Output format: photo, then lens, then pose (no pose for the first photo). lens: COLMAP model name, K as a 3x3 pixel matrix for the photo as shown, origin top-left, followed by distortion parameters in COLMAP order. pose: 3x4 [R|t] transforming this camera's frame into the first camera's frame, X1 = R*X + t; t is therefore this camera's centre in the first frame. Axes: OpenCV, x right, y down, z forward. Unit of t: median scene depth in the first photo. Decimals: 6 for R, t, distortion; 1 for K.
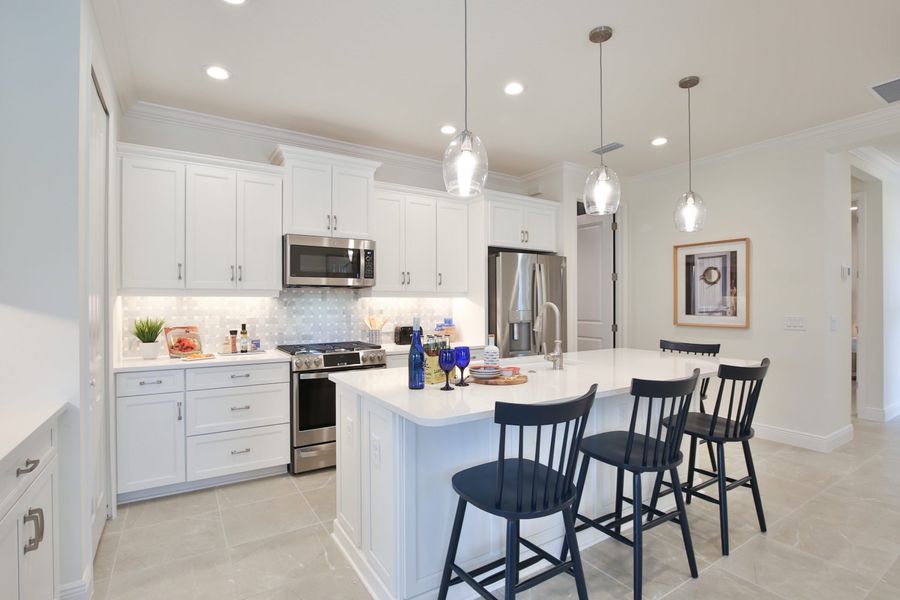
lens RADIAL K [[438.3, 0, 450.0], [0, 438.3, 300.0], [0, 0, 1]] dist [-0.001497, -0.000161]
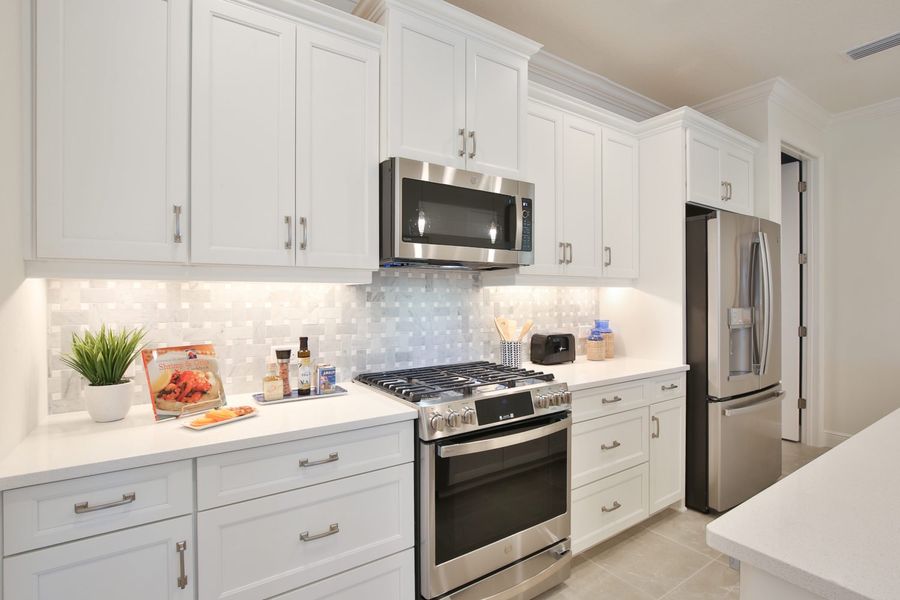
lens RADIAL K [[437.3, 0, 452.6], [0, 437.3, 294.3], [0, 0, 1]] dist [-0.005433, -0.000625]
pose [[0.999152, 0.000711, 0.041158, -0.321469], [-0.000798, 0.999997, 0.002097, 0.004562], [-0.041156, -0.002128, 0.999150, 0.493077]]
